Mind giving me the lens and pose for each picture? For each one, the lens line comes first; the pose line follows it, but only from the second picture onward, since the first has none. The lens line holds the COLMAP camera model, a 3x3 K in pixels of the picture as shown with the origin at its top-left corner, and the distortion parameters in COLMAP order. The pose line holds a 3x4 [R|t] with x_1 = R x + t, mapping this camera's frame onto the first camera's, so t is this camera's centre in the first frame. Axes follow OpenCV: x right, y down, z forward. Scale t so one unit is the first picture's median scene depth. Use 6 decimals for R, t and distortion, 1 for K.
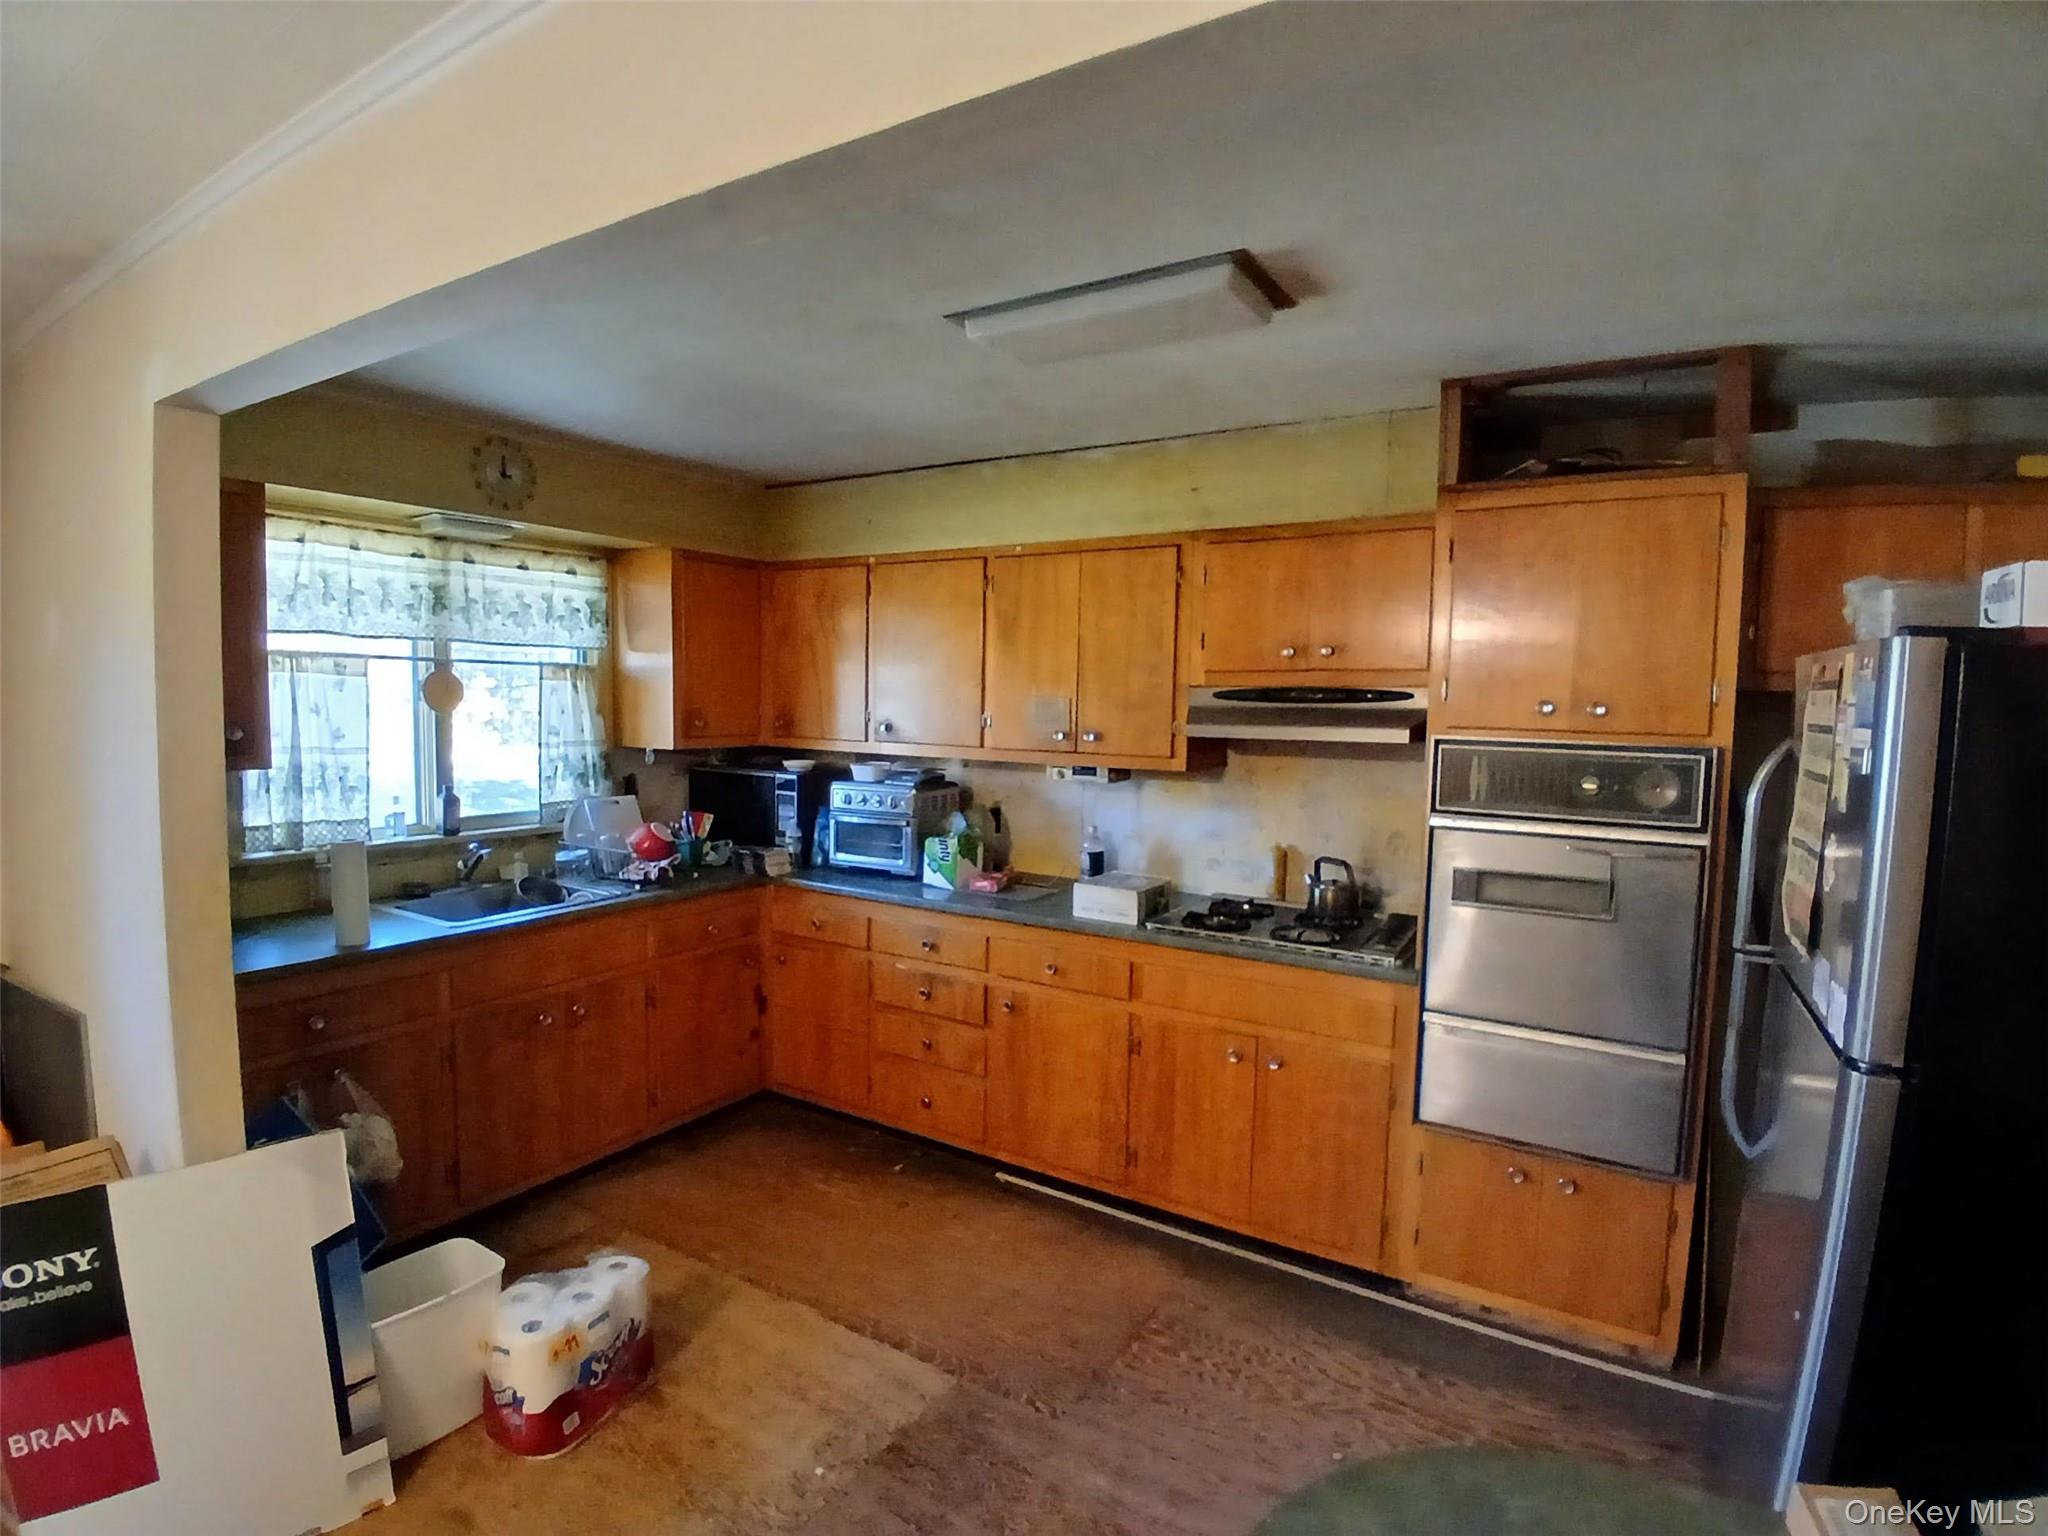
lens RADIAL K [[1022.8, 0, 1031.1], [0, 1022.8, 768.2], [0, 0, 1]] dist [0.026908, -0.053551]
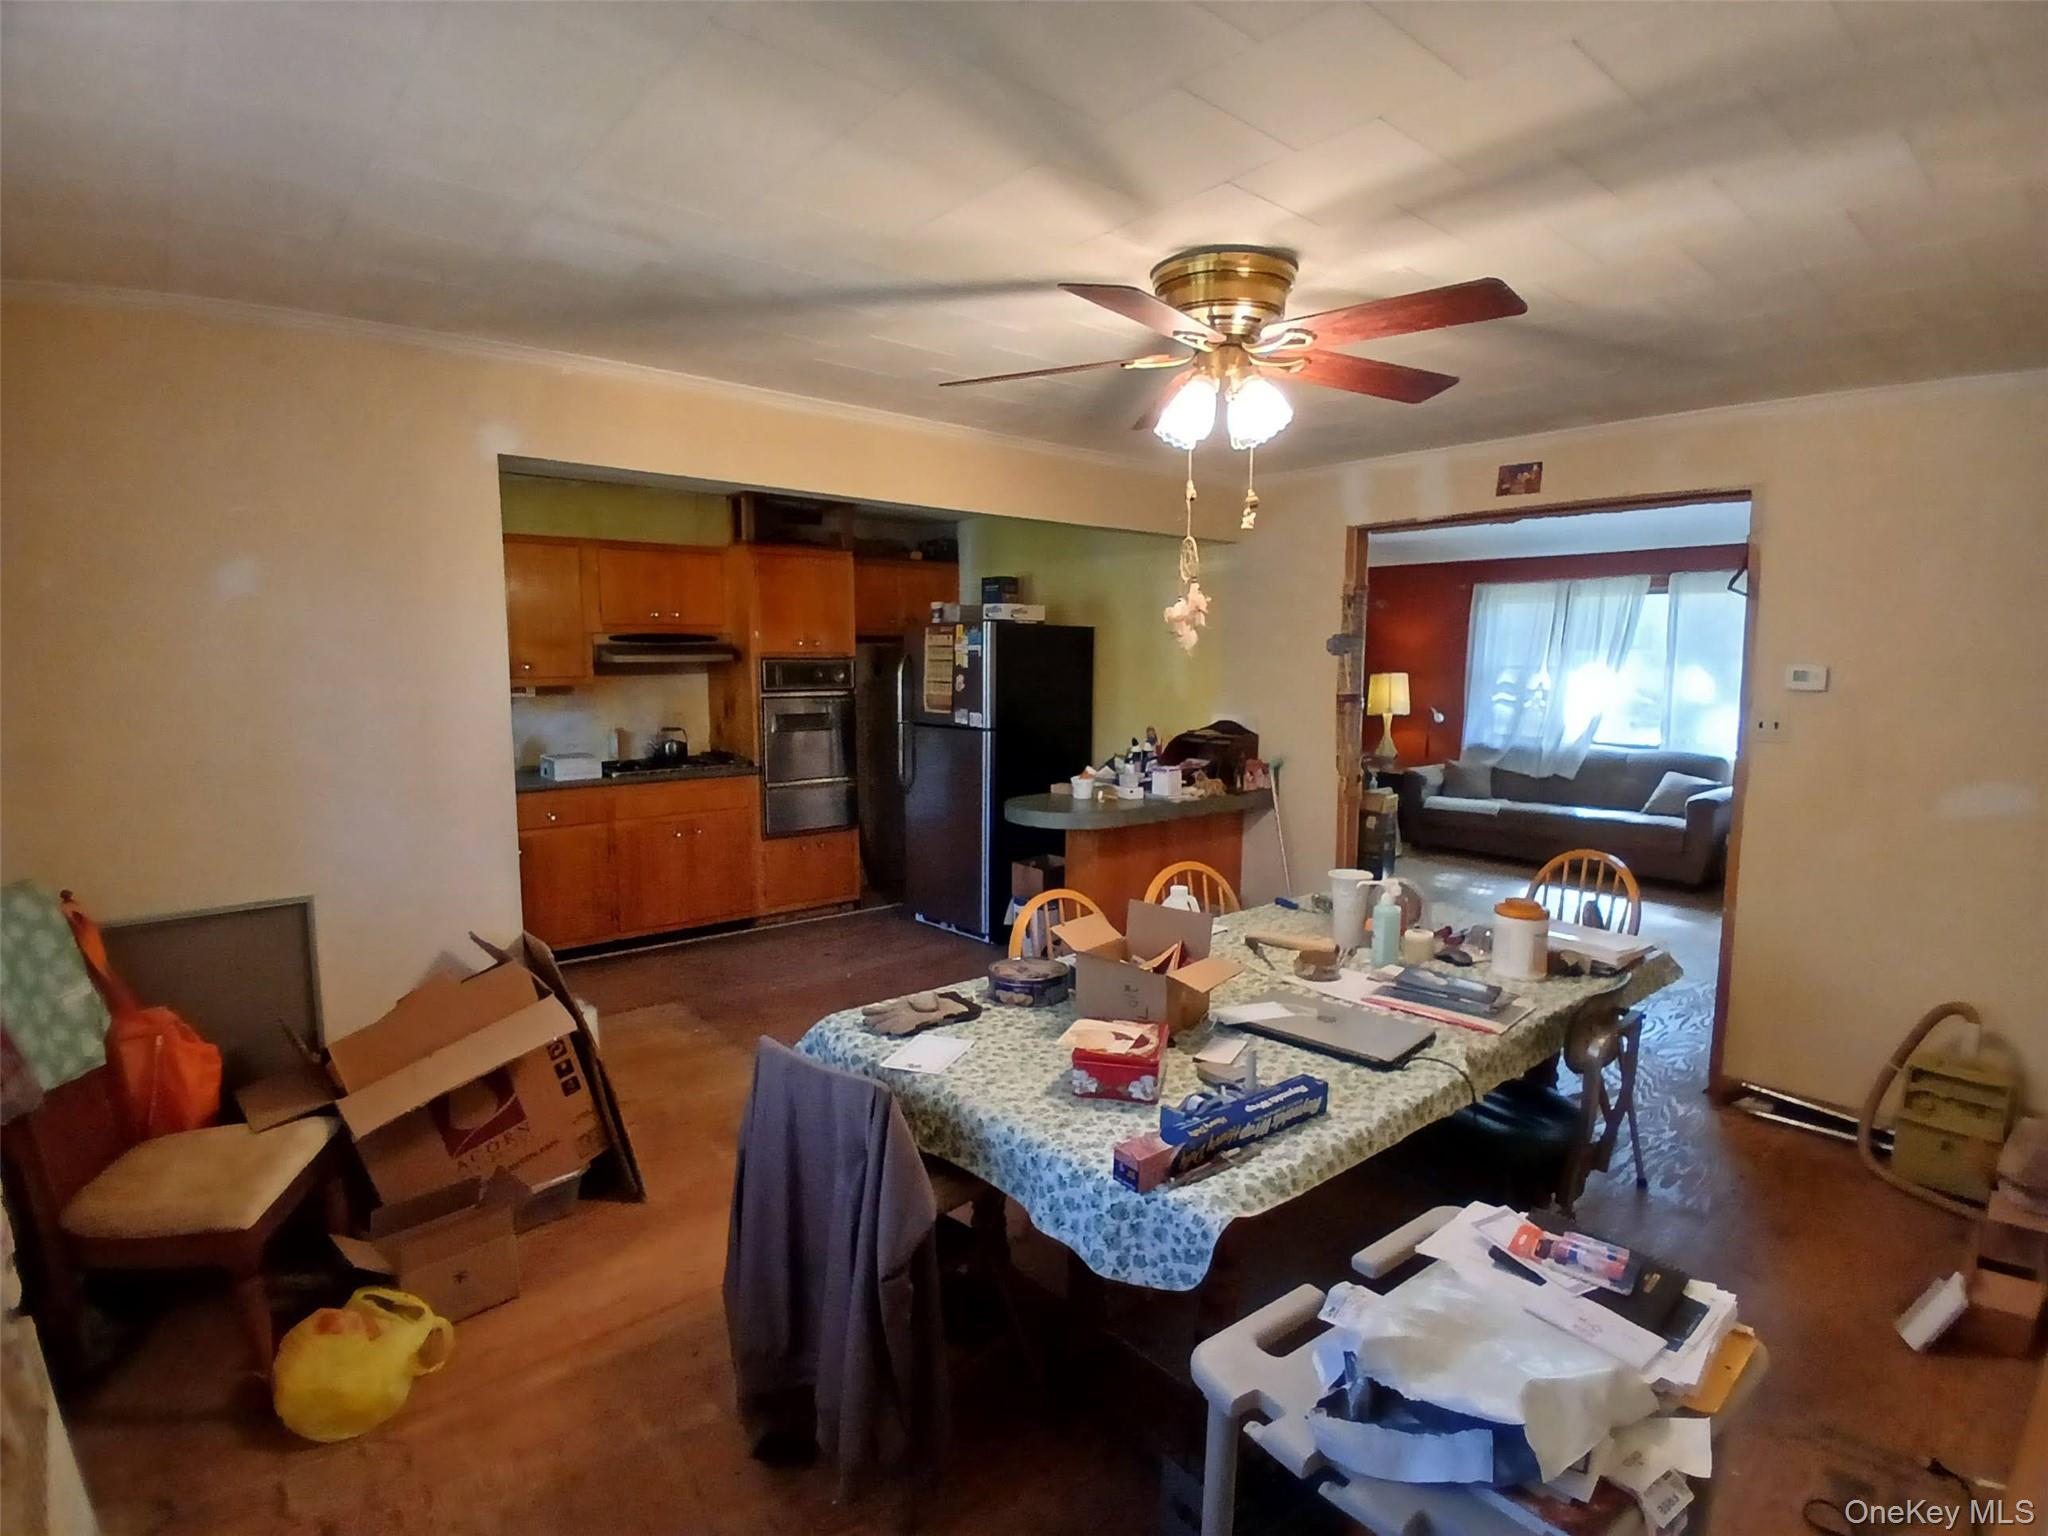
lens RADIAL K [[1022.8, 0, 1031.1], [0, 1022.8, 768.2], [0, 0, 1]] dist [0.026908, -0.053551]
pose [[0.301998, -0.121879, 0.945486, -1.274359], [0.072128, 0.991872, 0.104820, 0.014333], [-0.950576, 0.036541, 0.308334, -0.169980]]
